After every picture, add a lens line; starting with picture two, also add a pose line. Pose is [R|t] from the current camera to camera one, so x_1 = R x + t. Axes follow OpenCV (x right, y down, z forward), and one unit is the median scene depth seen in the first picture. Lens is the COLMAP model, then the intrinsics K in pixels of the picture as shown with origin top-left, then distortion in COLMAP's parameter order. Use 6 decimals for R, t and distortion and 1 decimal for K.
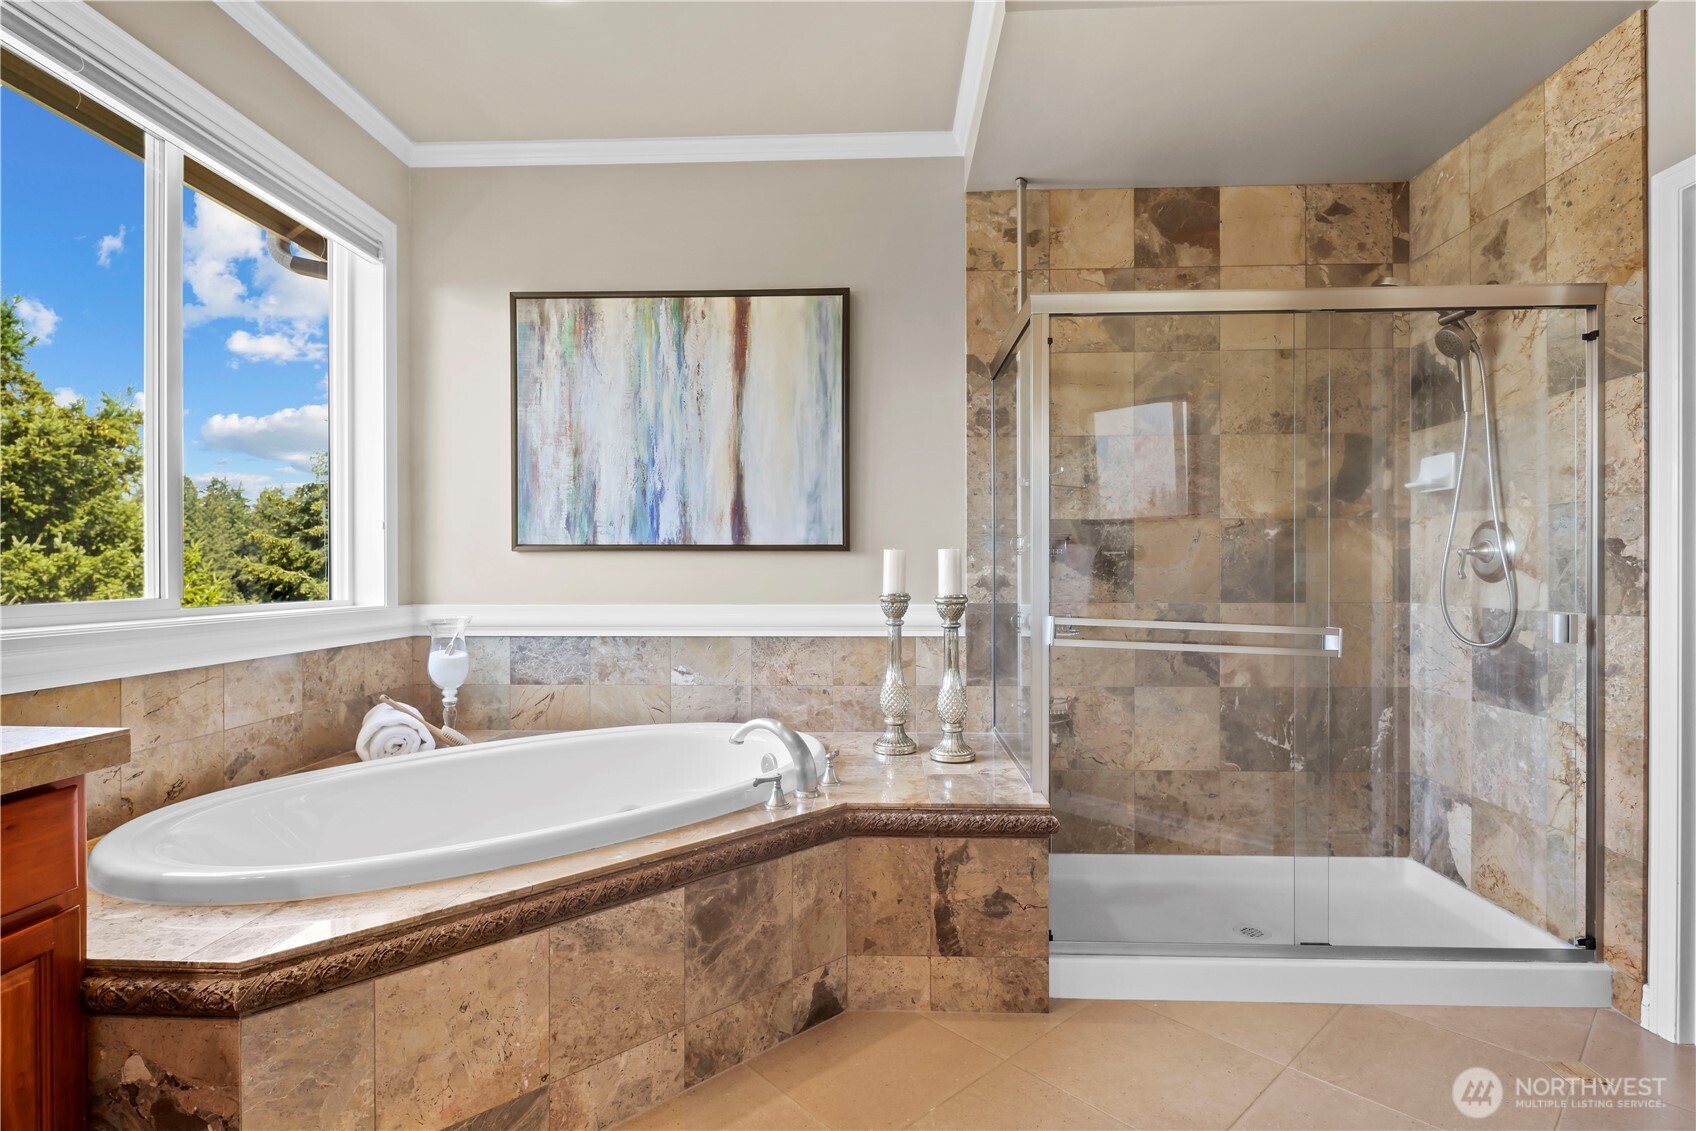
lens RADIAL K [[826.4, 0, 847.7], [0, 826.4, 571.5], [0, 0, 1]] dist [-0.000414, 0.000053]
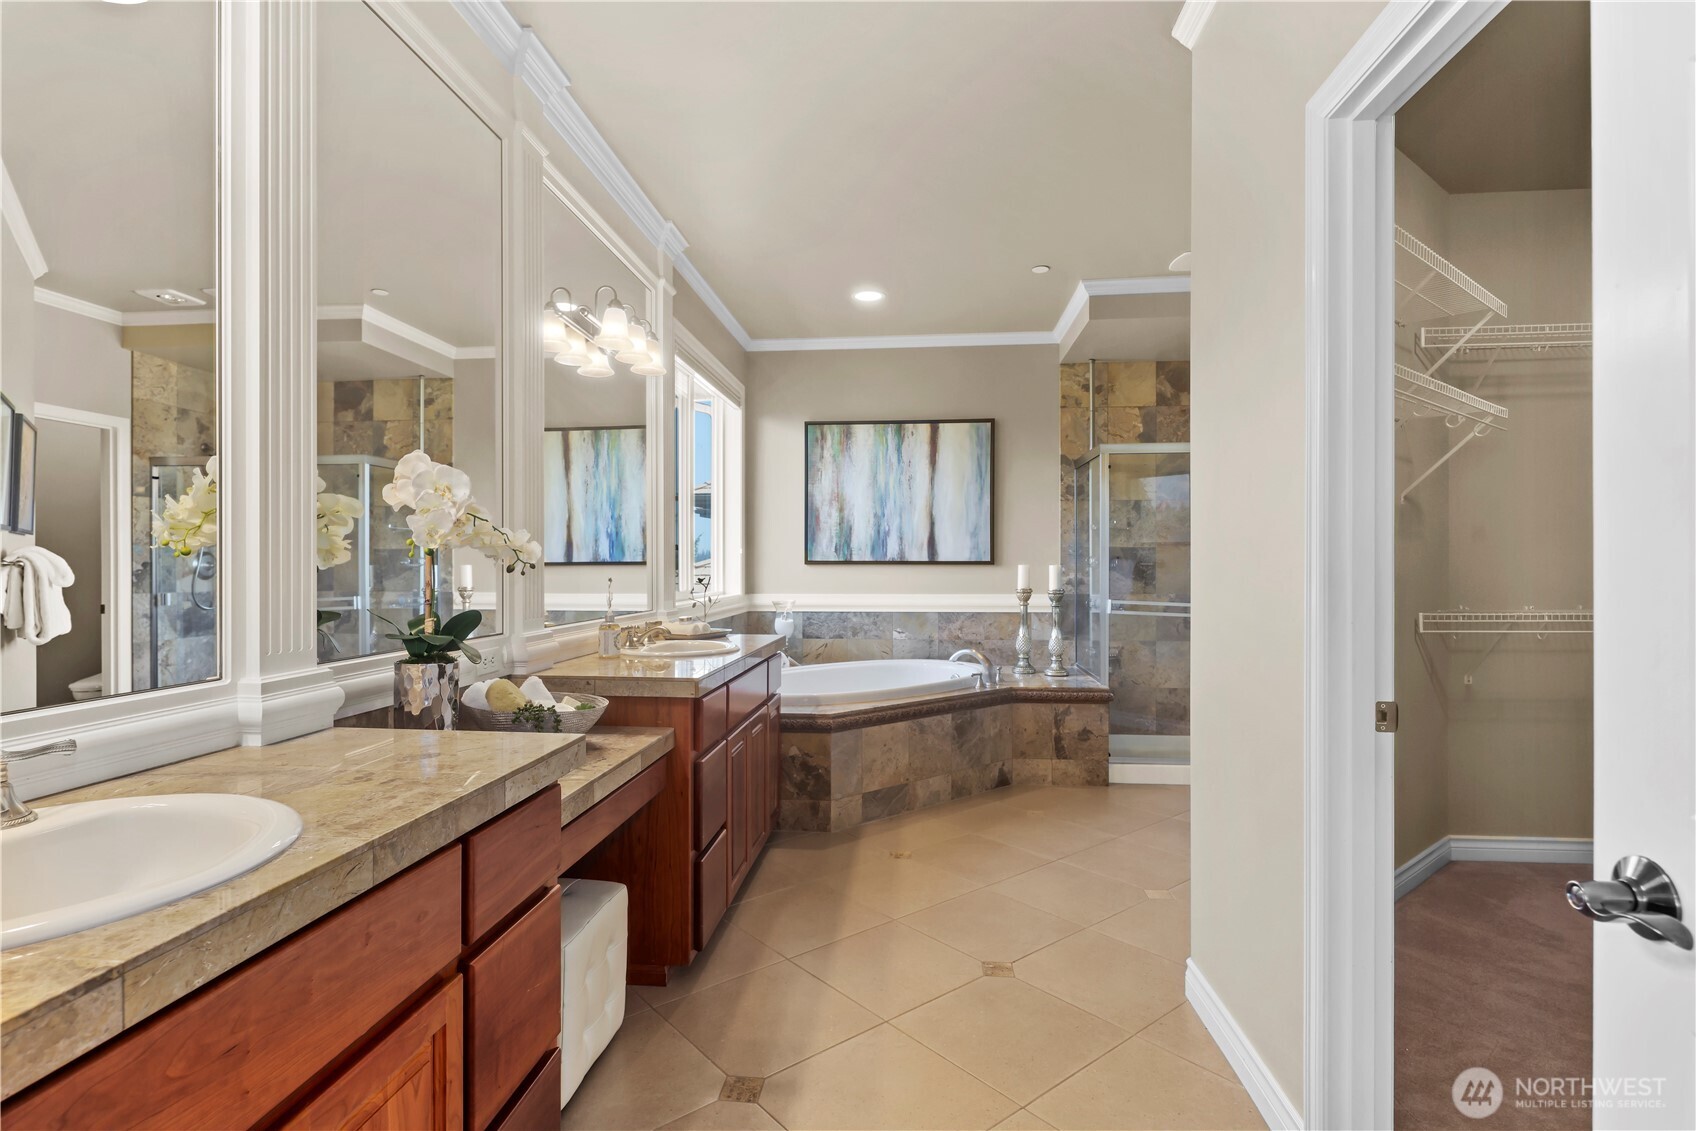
lens RADIAL K [[826.4, 0, 847.0], [0, 826.4, 567.3], [0, 0, 1]] dist [-0.000414, 0.000053]
pose [[0.998382, 0.000619, -0.056864, -0.217168], [-0.000484, 0.999997, 0.002394, -0.023279], [0.056865, -0.002362, 0.998379, -0.817332]]
